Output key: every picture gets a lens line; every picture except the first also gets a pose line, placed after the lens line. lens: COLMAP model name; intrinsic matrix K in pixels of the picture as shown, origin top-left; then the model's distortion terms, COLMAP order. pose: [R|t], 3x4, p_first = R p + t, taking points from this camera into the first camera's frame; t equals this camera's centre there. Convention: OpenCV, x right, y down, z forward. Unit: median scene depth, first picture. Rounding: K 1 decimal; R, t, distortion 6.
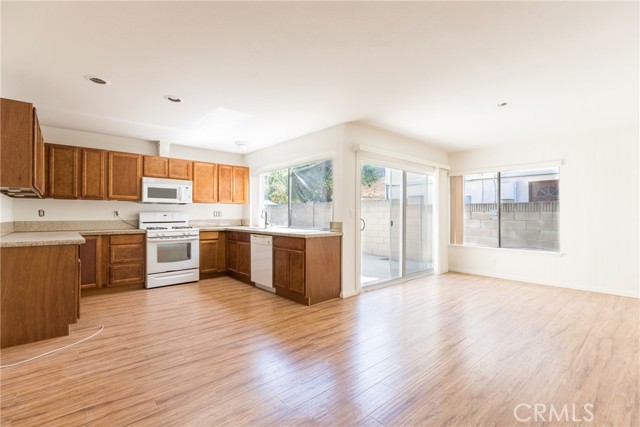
lens RADIAL K [[288.6, 0, 321.1], [0, 288.6, 214.0], [0, 0, 1]] dist [0.001191, 0.000160]
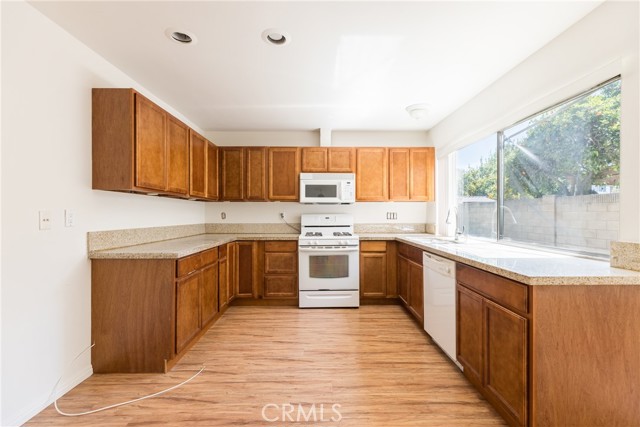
lens RADIAL K [[289.4, 0, 330.5], [0, 289.4, 213.6], [0, 0, 1]] dist [0.004638, 0.000185]
pose [[0.775059, -0.001178, -0.631887, -0.012008], [0.003231, 0.999993, 0.002099, -0.010563], [0.631880, -0.003669, 0.775057, 0.396631]]
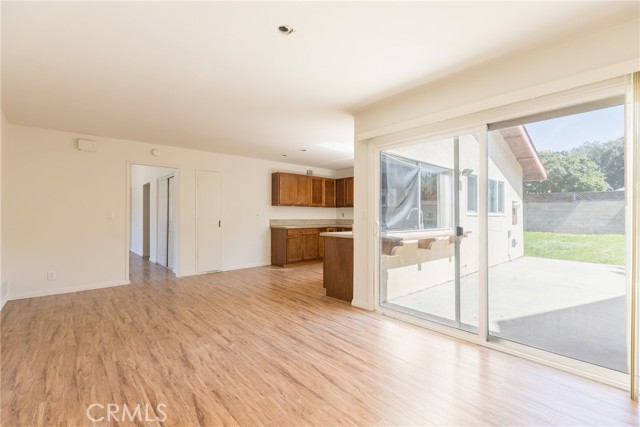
lens RADIAL K [[288.6, 0, 321.1], [0, 288.6, 214.0], [0, 0, 1]] dist [0.001191, 0.000160]
pose [[0.015873, -0.004733, -0.999863, 0.856549], [0.002266, 0.999986, -0.004698, -0.000491], [0.999871, -0.002191, 0.015884, 0.743755]]
